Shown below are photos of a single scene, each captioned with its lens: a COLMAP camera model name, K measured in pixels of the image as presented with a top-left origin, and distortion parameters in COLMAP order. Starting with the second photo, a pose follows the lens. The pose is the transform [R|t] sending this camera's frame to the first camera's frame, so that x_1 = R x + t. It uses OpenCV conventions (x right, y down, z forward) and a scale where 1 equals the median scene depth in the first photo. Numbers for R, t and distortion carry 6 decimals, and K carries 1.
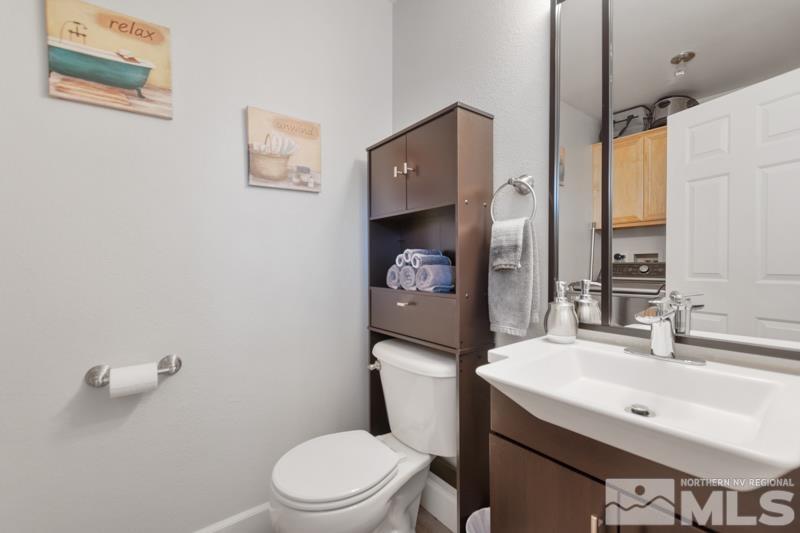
lens RADIAL K [[352.9, 0, 400.4], [0, 352.9, 265.9], [0, 0, 1]] dist [0.004067, 0.000210]
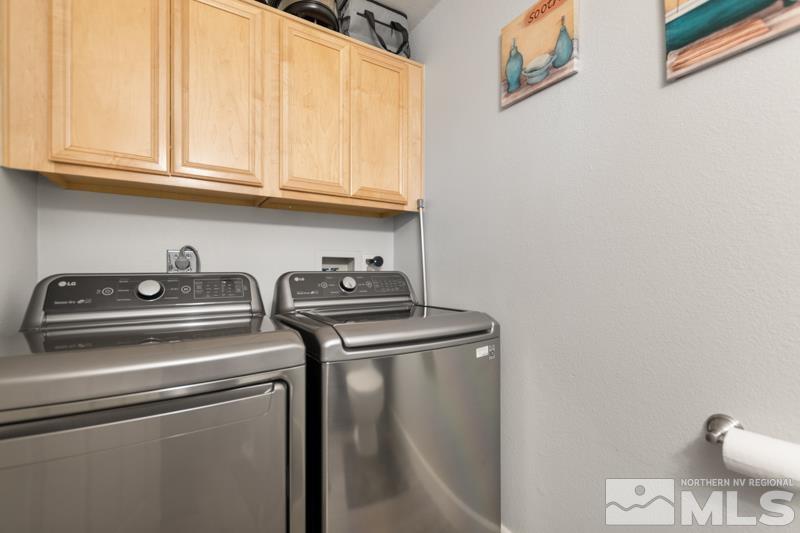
lens RADIAL K [[352.9, 0, 400.9], [0, 352.9, 270.3], [0, 0, 1]] dist [0.004067, 0.000210]
pose [[-0.084992, 0.000313, -0.996382, -0.068589], [-0.011520, 0.999933, 0.001297, -0.011805], [0.996315, 0.011589, -0.084983, 0.420475]]
